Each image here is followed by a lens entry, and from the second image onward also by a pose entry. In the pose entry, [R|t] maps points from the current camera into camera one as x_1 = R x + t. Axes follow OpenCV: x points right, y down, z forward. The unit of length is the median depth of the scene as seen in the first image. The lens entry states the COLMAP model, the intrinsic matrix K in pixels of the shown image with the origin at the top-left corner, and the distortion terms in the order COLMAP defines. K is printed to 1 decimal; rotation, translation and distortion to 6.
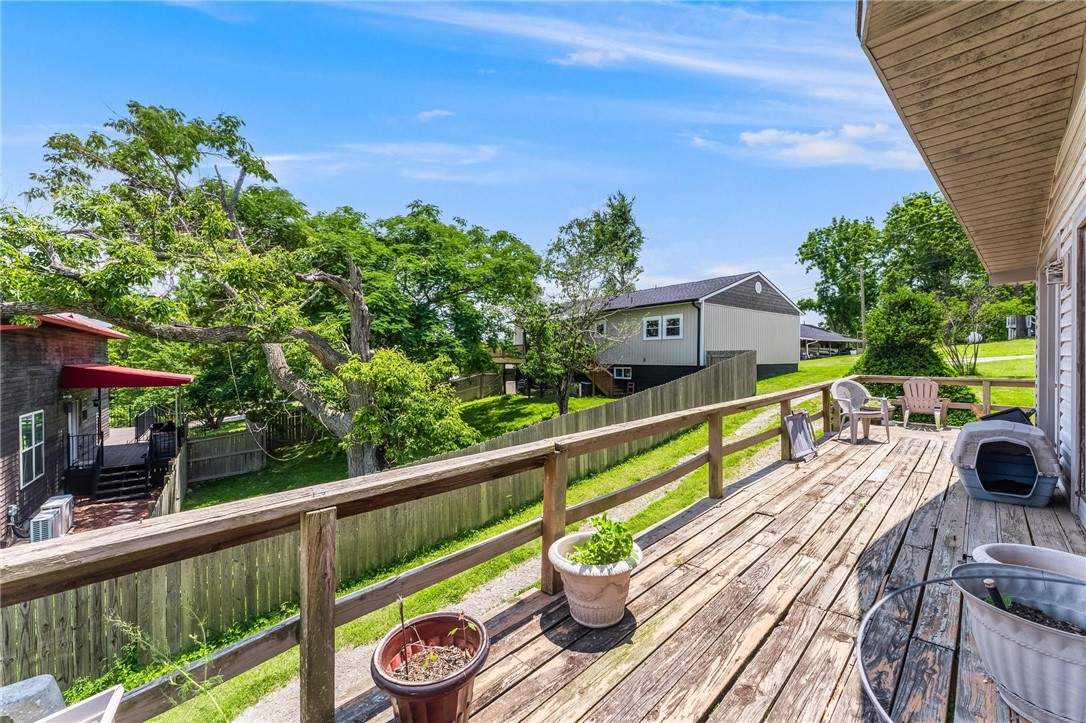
lens RADIAL K [[438.4, 0, 545.4], [0, 438.4, 360.5], [0, 0, 1]] dist [-0.000347, -0.000290]
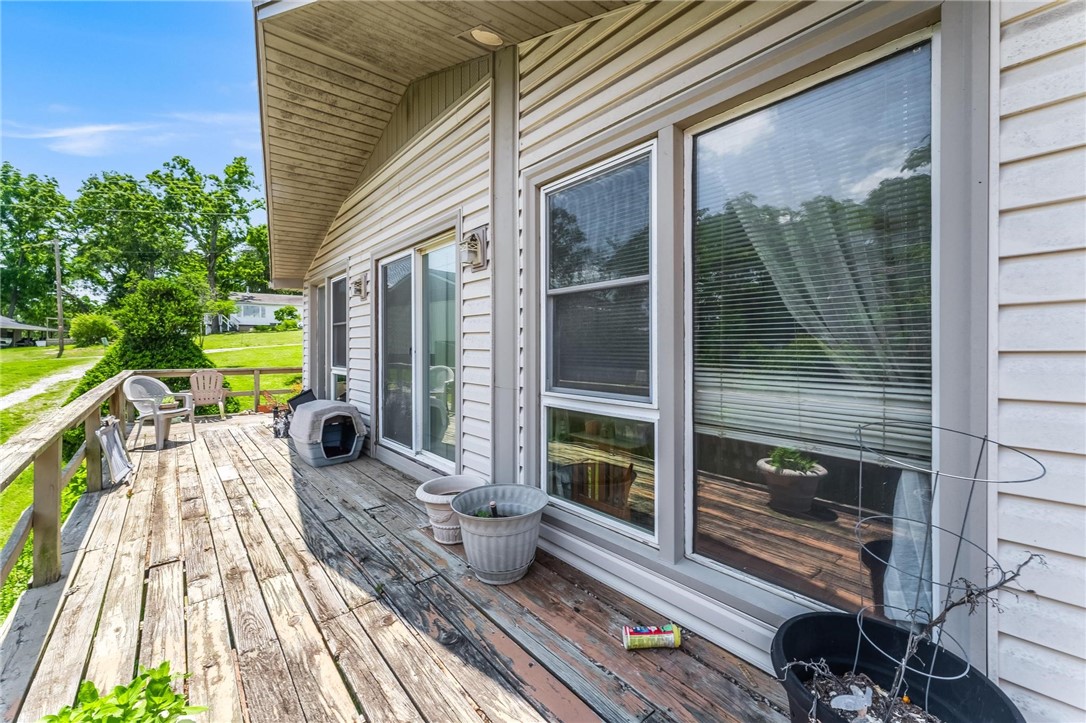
lens RADIAL K [[438.4, 0, 545.4], [0, 438.4, 360.5], [0, 0, 1]] dist [-0.000347, -0.000290]
pose [[0.073053, -0.022328, 0.997078, -0.169440], [0.006027, 0.999741, 0.021946, 0.001175], [-0.997310, 0.004406, 0.073168, 0.308053]]
